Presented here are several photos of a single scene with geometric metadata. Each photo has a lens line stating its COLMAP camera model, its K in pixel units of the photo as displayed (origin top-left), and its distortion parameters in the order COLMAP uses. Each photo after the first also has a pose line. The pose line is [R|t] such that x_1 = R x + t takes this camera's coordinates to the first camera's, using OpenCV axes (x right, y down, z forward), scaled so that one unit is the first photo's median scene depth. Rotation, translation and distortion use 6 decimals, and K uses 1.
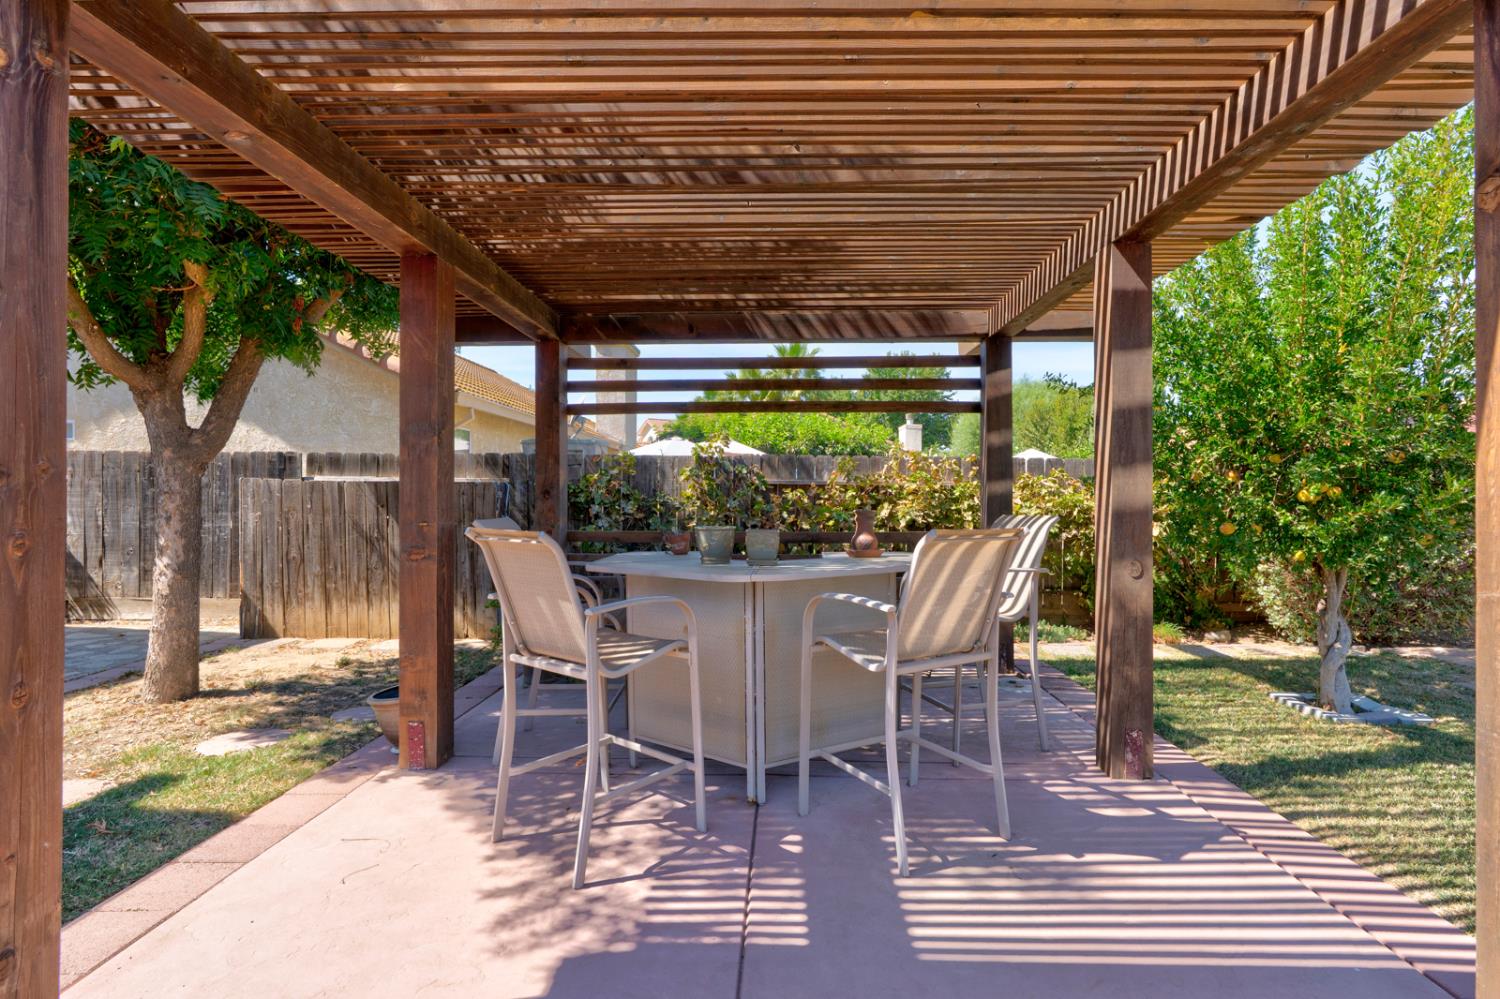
lens RADIAL K [[739.1, 0, 750.0], [0, 739.1, 499.5], [0, 0, 1]] dist [-0.001616, -0.000391]
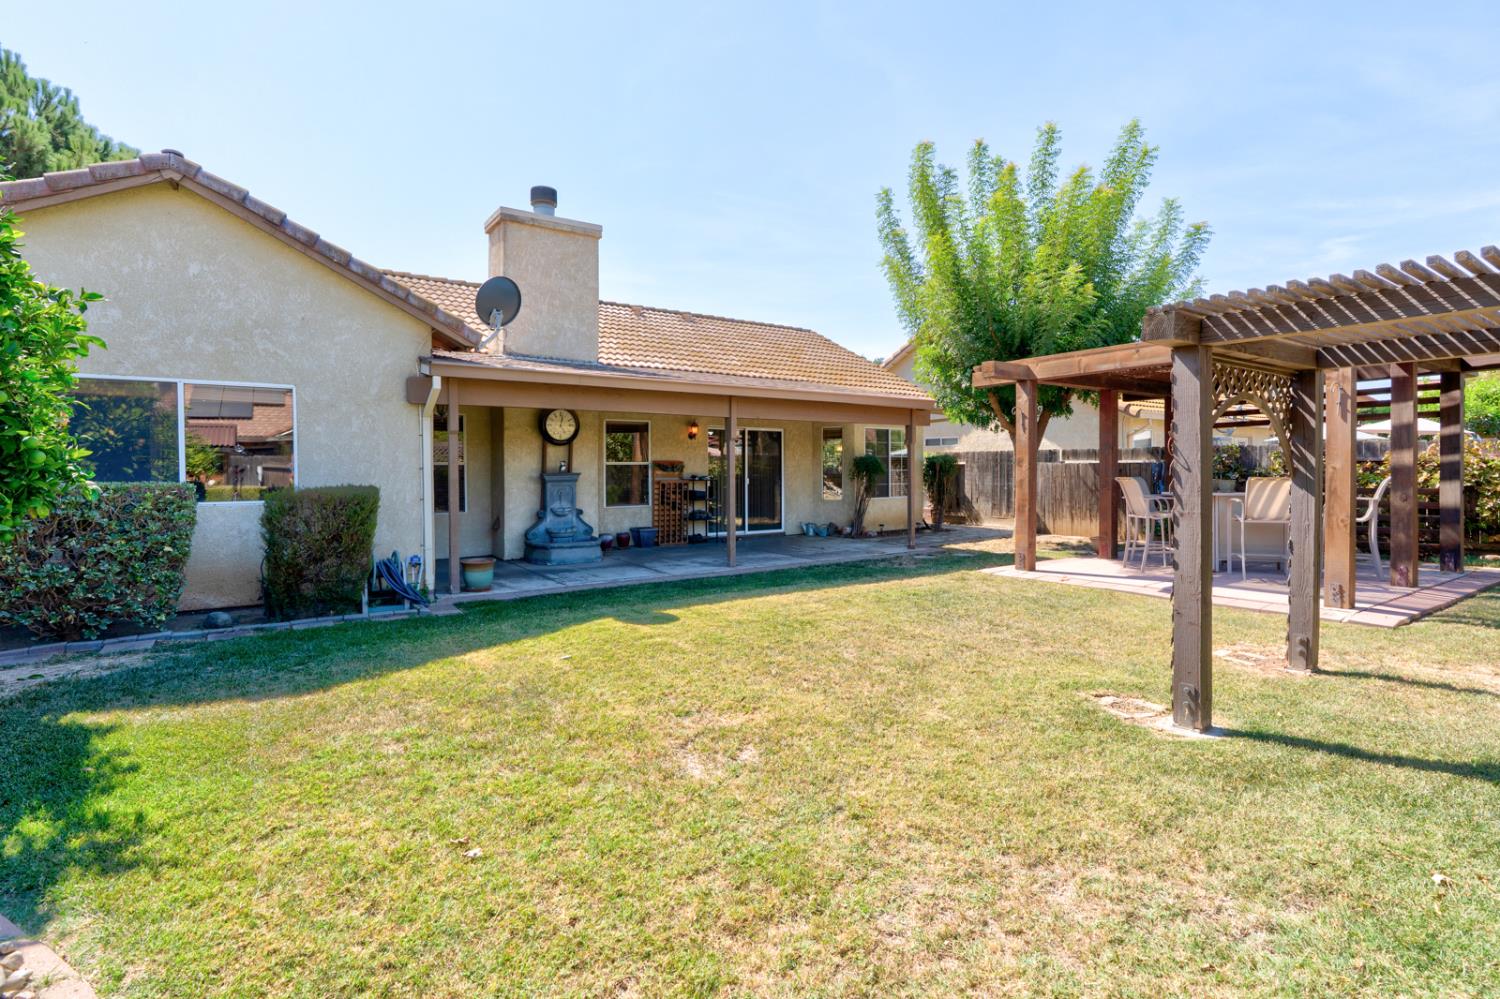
lens RADIAL K [[721.0, 0, 758.2], [0, 721.0, 470.7], [0, 0, 1]] dist [-0.002399, -0.000359]
pose [[0.607605, -0.007611, -0.794203, 0.545444], [-0.003448, 0.999919, -0.012220, 0.025854], [0.794232, 0.010163, 0.607530, -1.013049]]
